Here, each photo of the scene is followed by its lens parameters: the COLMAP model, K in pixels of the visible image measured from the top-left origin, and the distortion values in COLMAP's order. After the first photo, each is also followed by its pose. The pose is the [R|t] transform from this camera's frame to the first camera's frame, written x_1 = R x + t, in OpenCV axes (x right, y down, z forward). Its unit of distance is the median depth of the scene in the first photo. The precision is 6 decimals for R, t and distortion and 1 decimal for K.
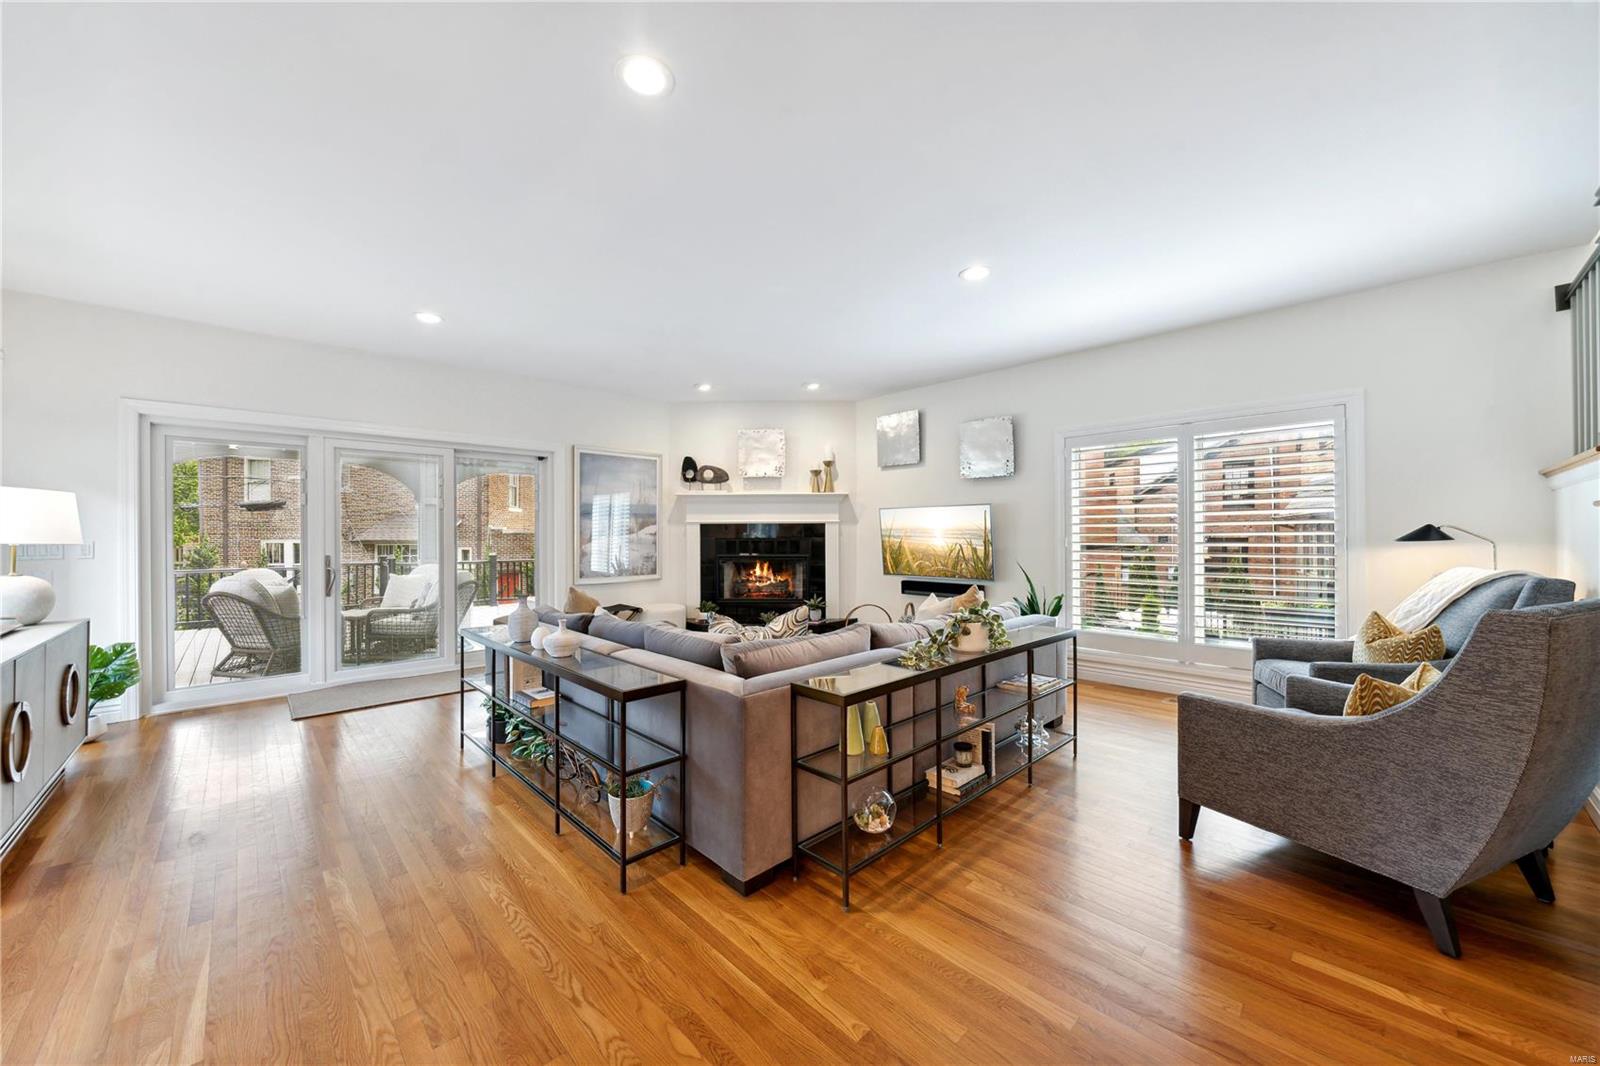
lens RADIAL K [[594.5, 0, 800.0], [0, 594.5, 533.0], [0, 0, 1]] dist [-0.000794, -0.000068]
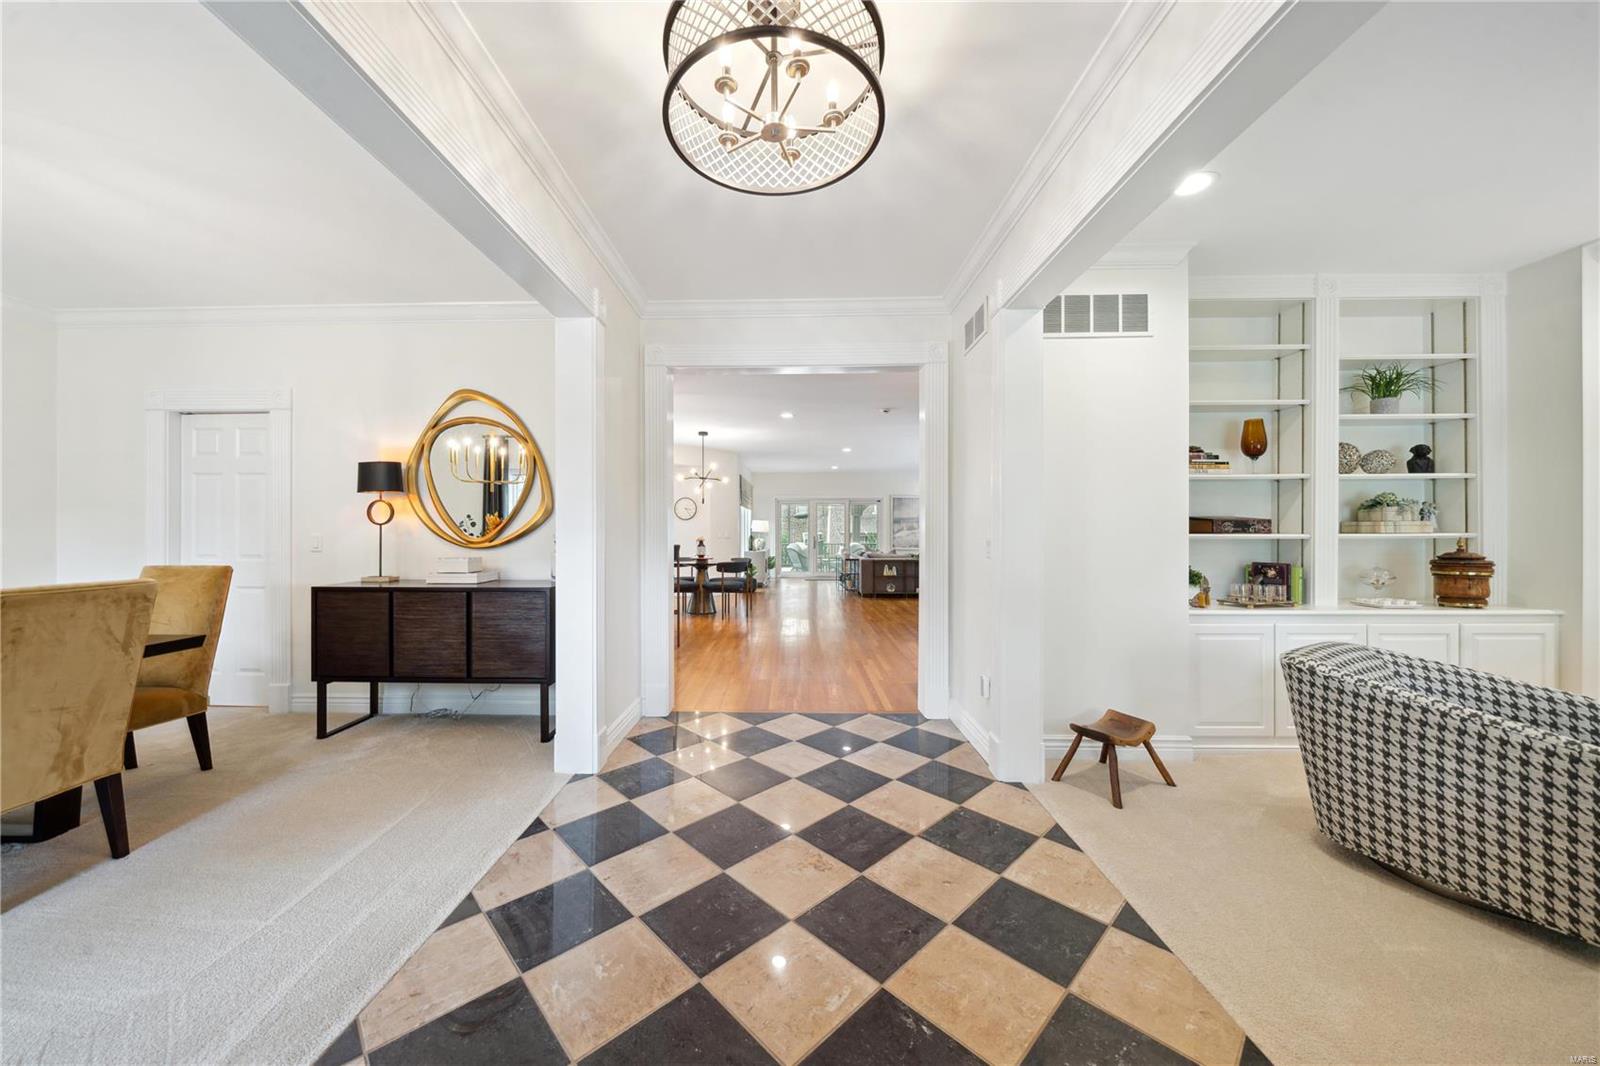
lens RADIAL K [[548.7, 0, 800.0], [0, 548.7, 533.0], [0, 0, 1]] dist [0.000909, 0.000102]
pose [[0.732786, 0.010385, -0.680380, 1.012100], [-0.006486, 0.999945, 0.008277, -0.004169], [0.680428, -0.001653, 0.732813, -1.066768]]
